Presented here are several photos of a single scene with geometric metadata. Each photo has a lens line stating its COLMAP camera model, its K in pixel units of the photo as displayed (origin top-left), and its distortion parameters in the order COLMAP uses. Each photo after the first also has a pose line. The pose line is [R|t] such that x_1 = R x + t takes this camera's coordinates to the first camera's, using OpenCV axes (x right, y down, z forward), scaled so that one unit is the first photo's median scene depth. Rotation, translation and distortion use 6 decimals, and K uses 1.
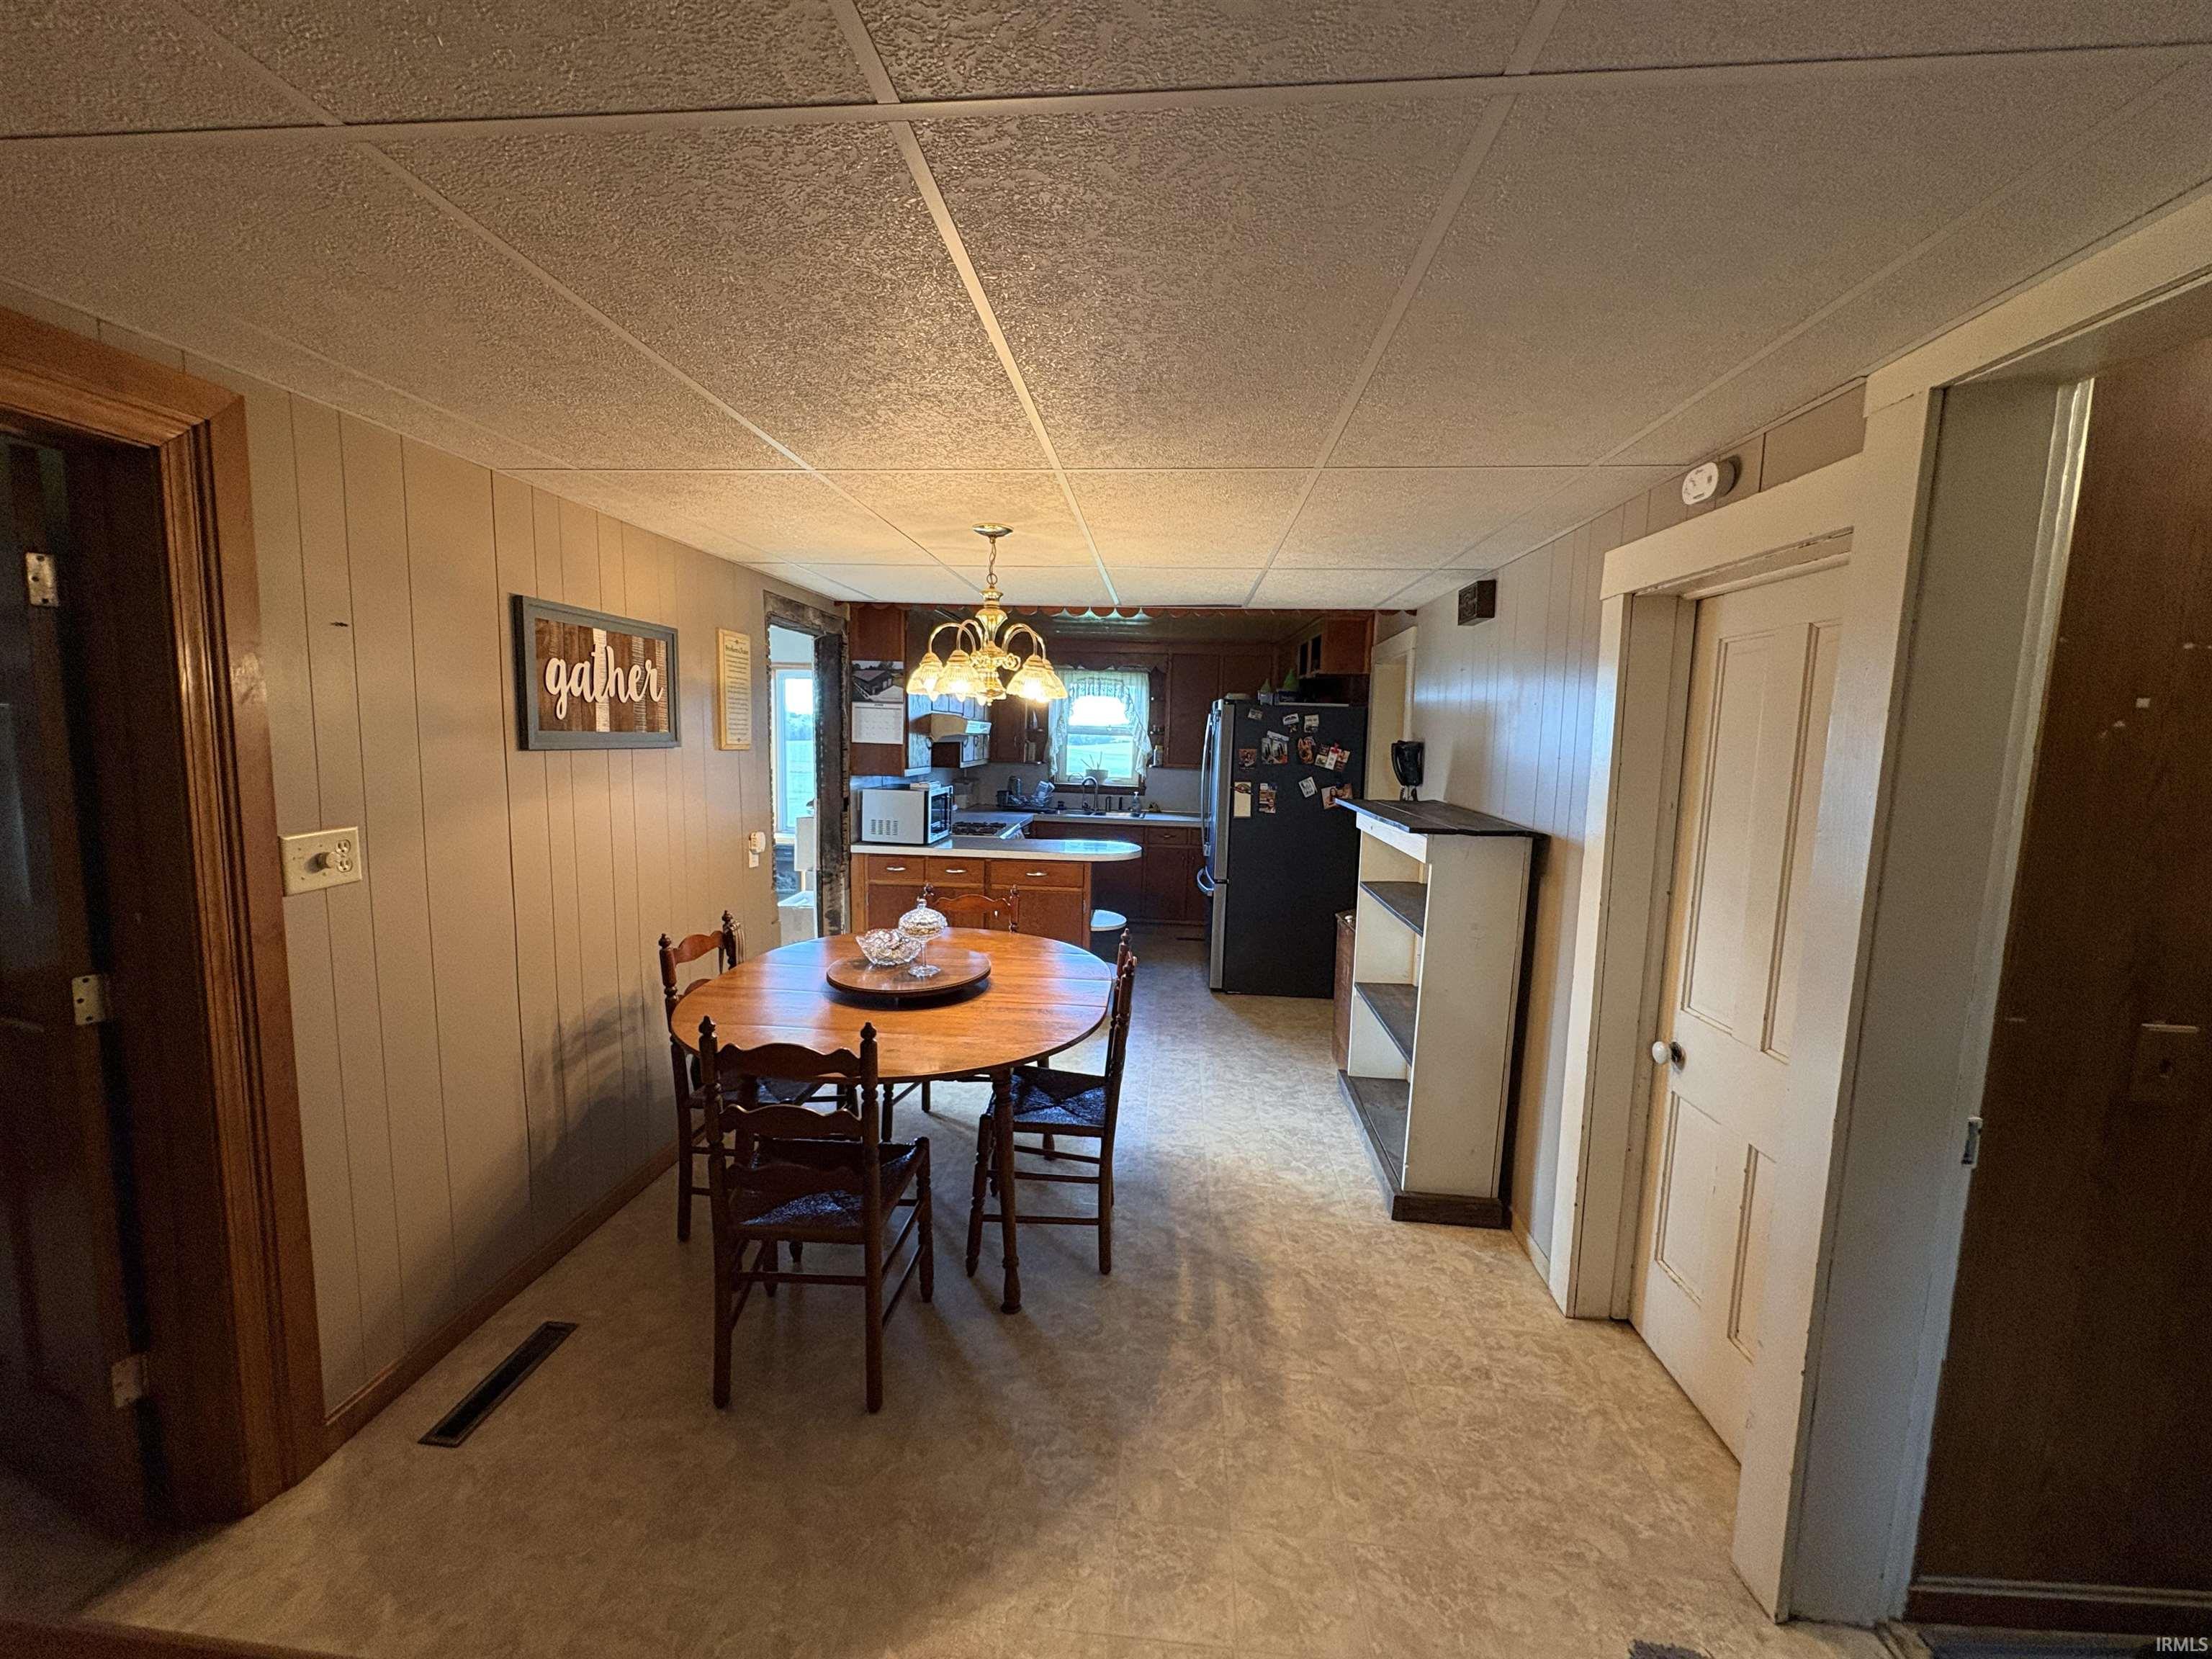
lens RADIAL K [[881.5, 0, 1106.0], [0, 881.5, 829.5], [0, 0, 1]] dist [0.000222, 0.000337]
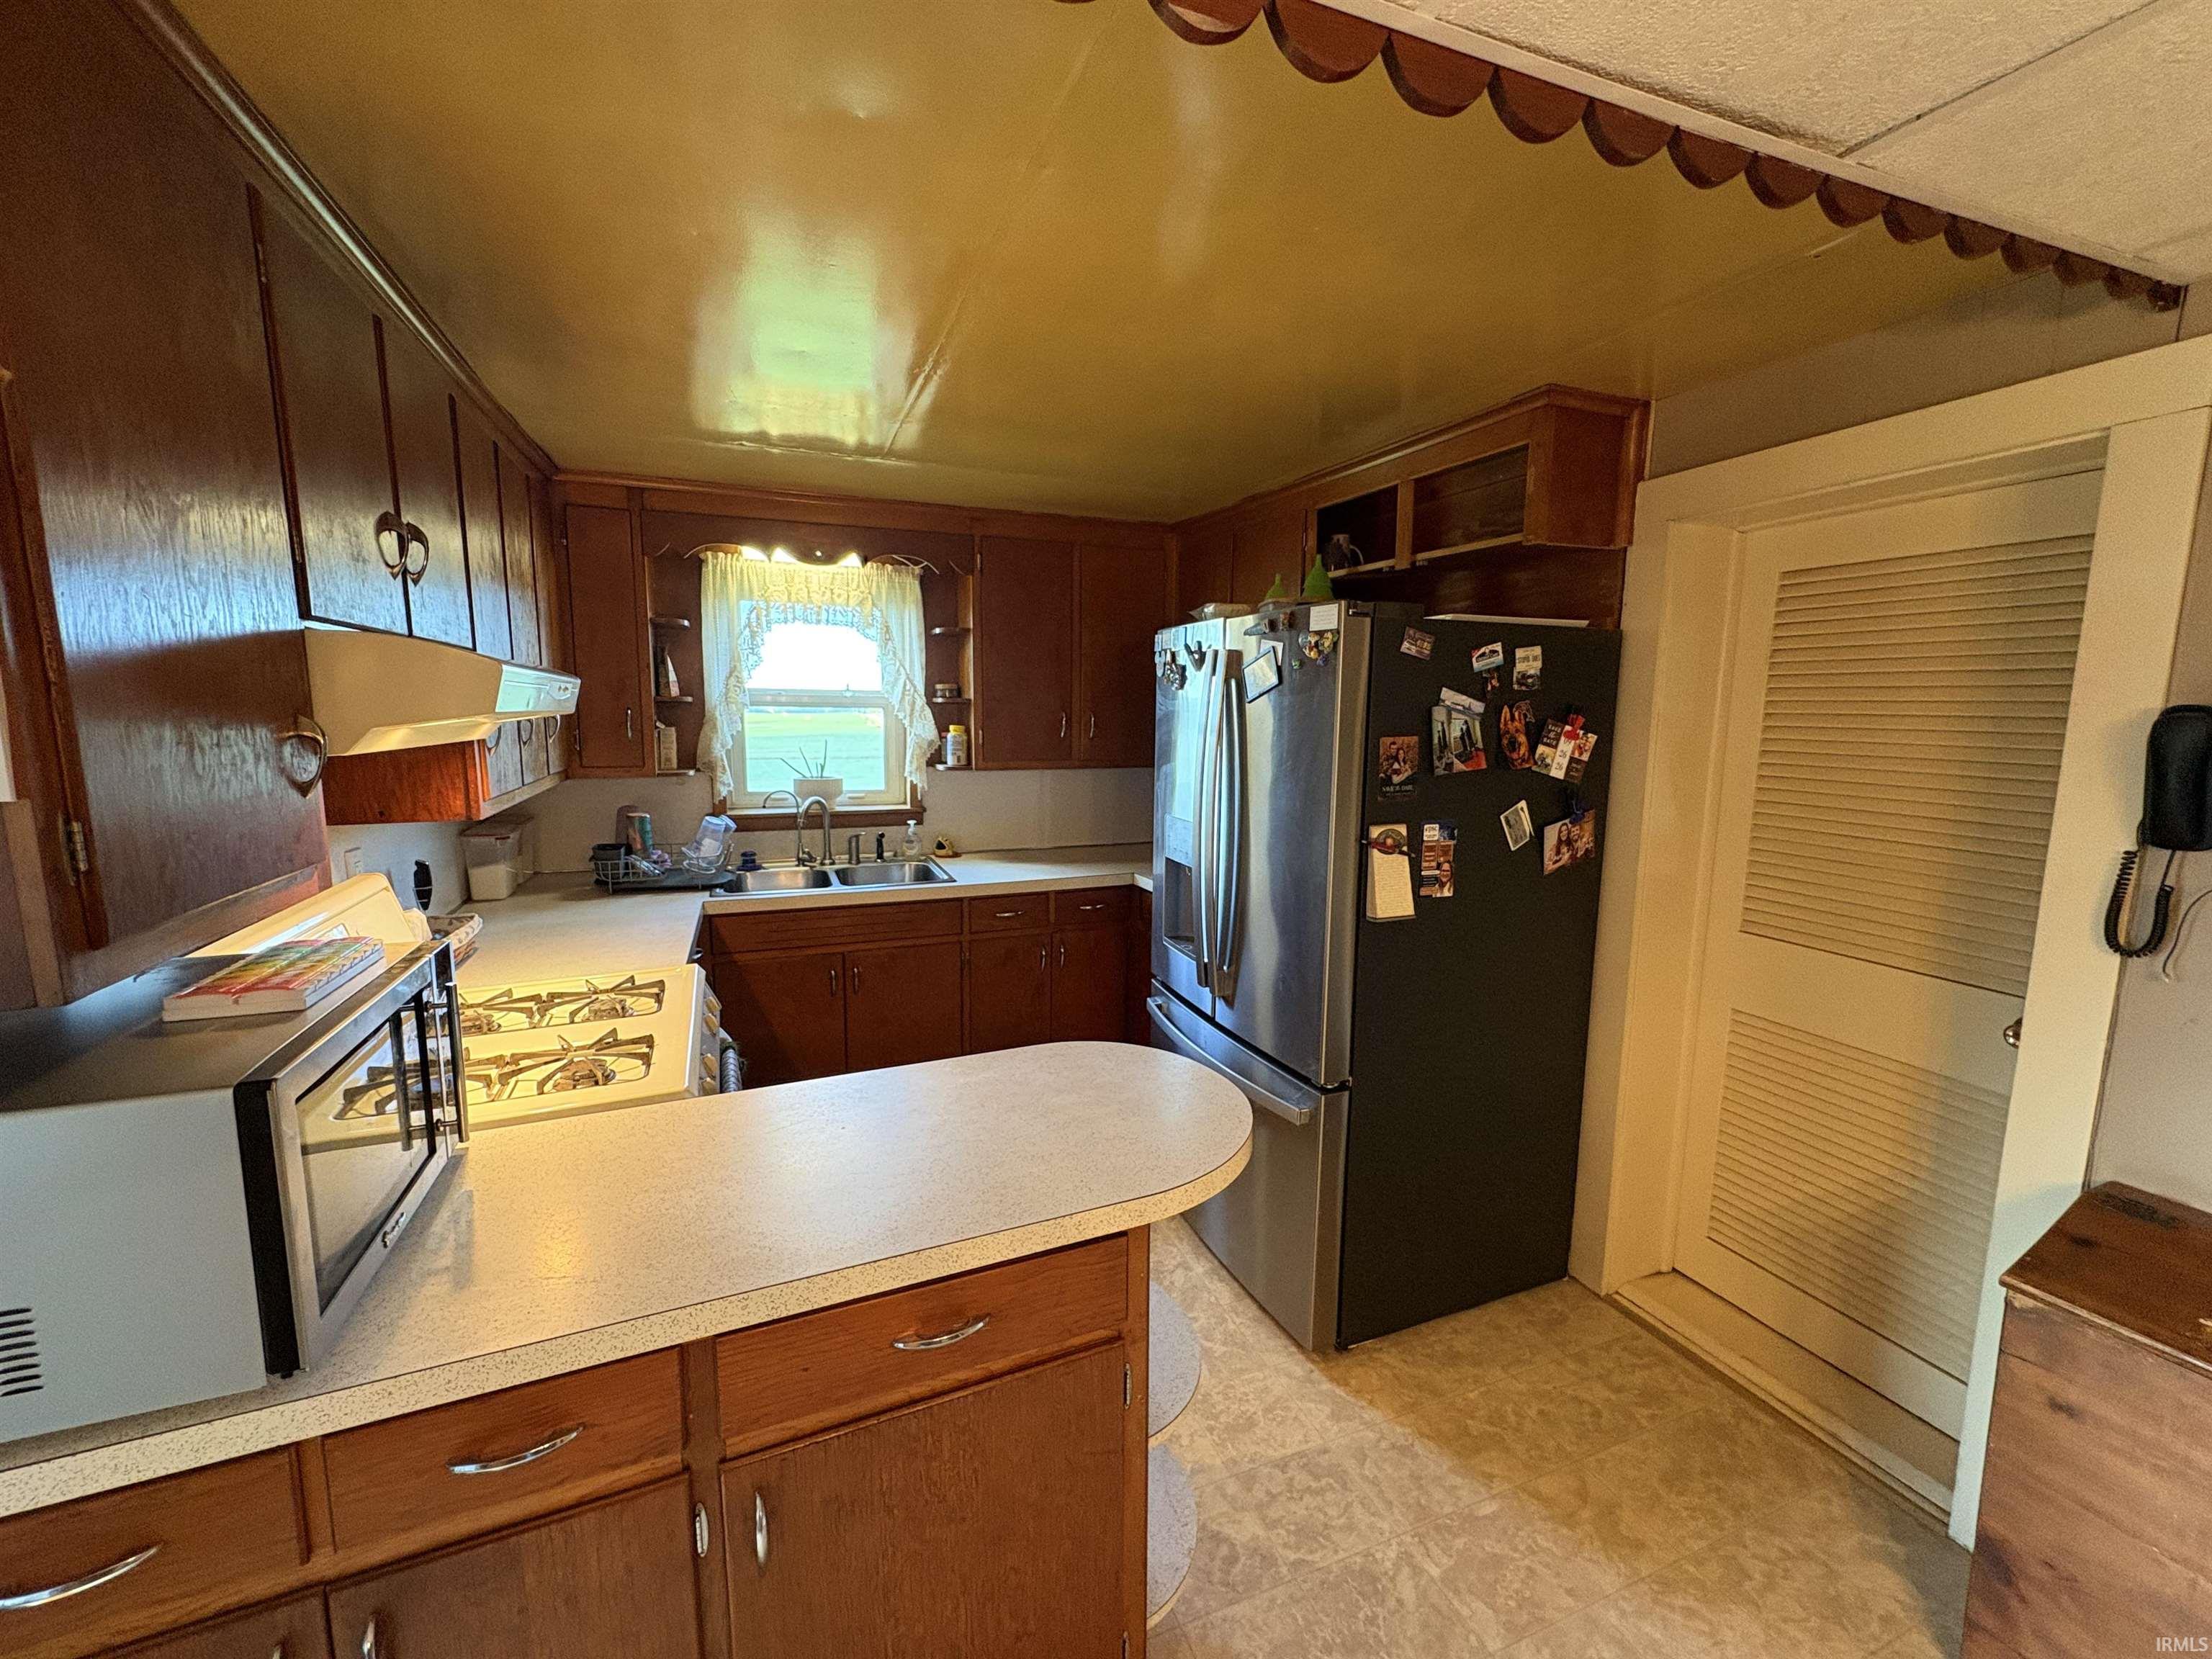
lens RADIAL K [[881.5, 0, 1106.0], [0, 881.5, 829.5], [0, 0, 1]] dist [0.000222, 0.000337]
pose [[0.898214, -0.083287, 0.431595, -0.115713], [0.066661, 0.996338, 0.053537, -0.079854], [-0.434473, -0.019318, 0.900477, 0.709714]]
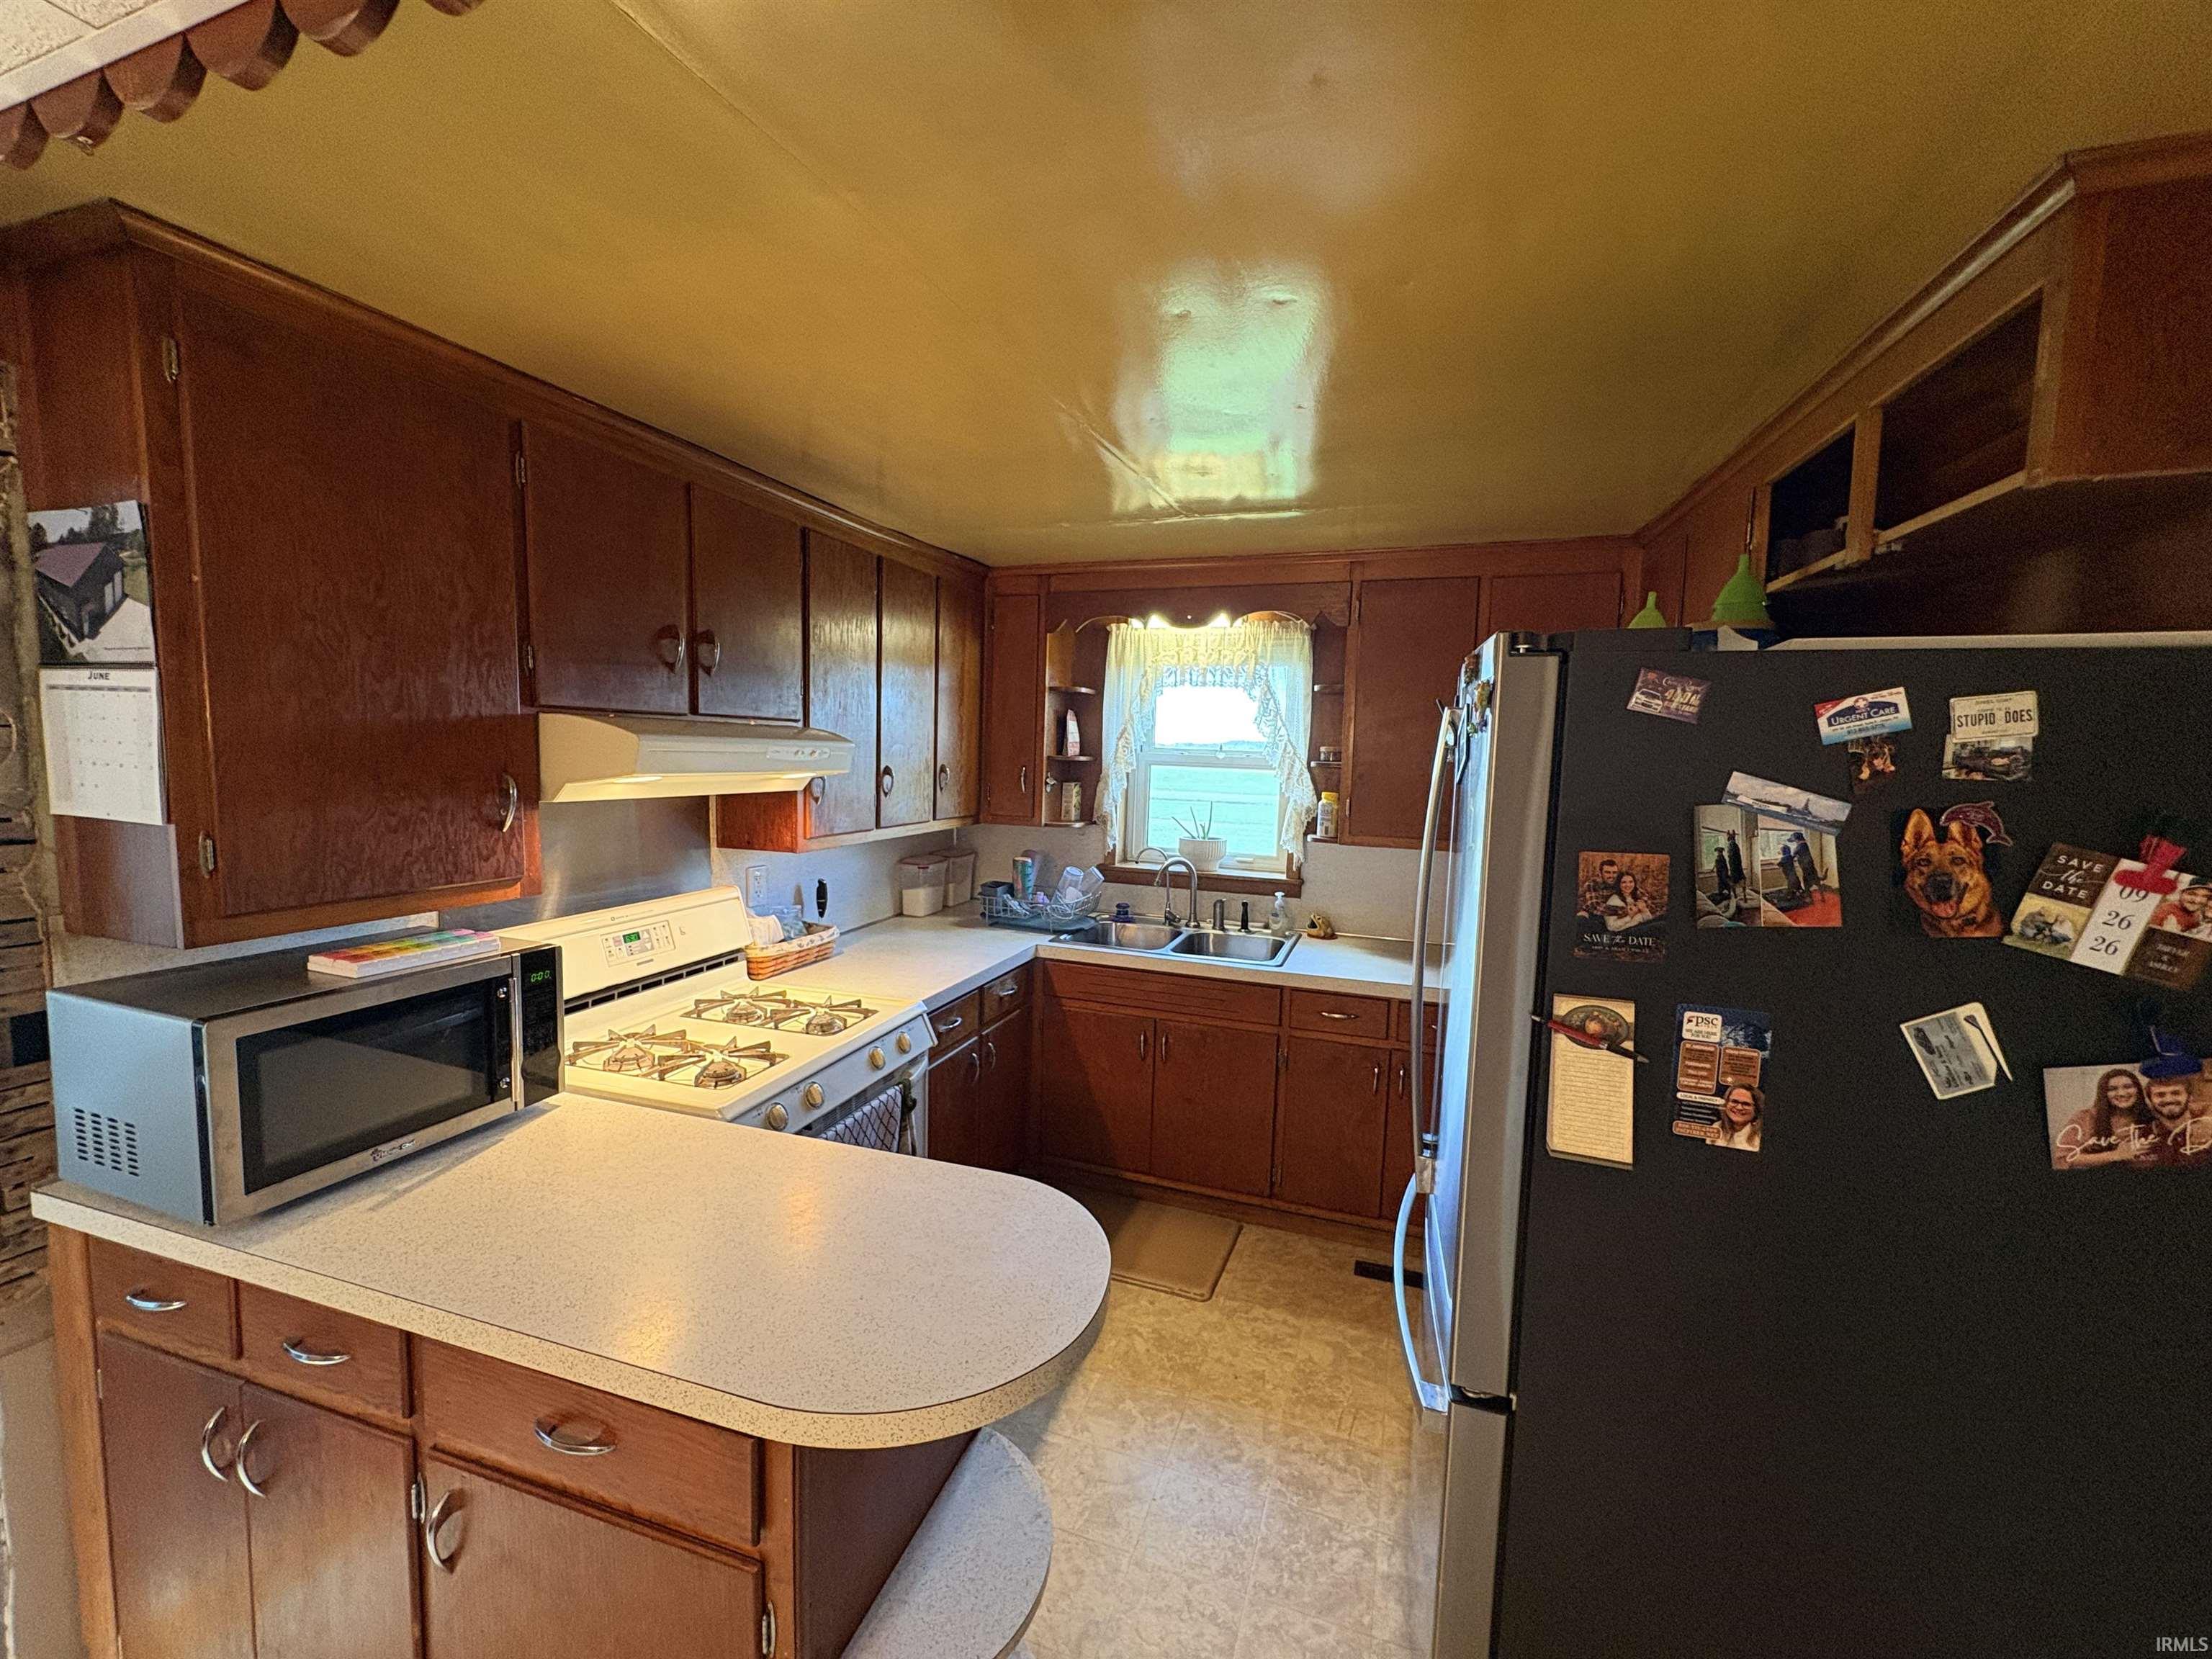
lens RADIAL K [[881.5, 0, 1106.0], [0, 881.5, 829.5], [0, 0, 1]] dist [0.000222, 0.000337]
pose [[0.965752, 0.019284, -0.258751, 0.092135], [-0.025784, 0.999431, -0.021752, -0.088408], [0.258184, 0.027679, 0.965699, 0.747181]]
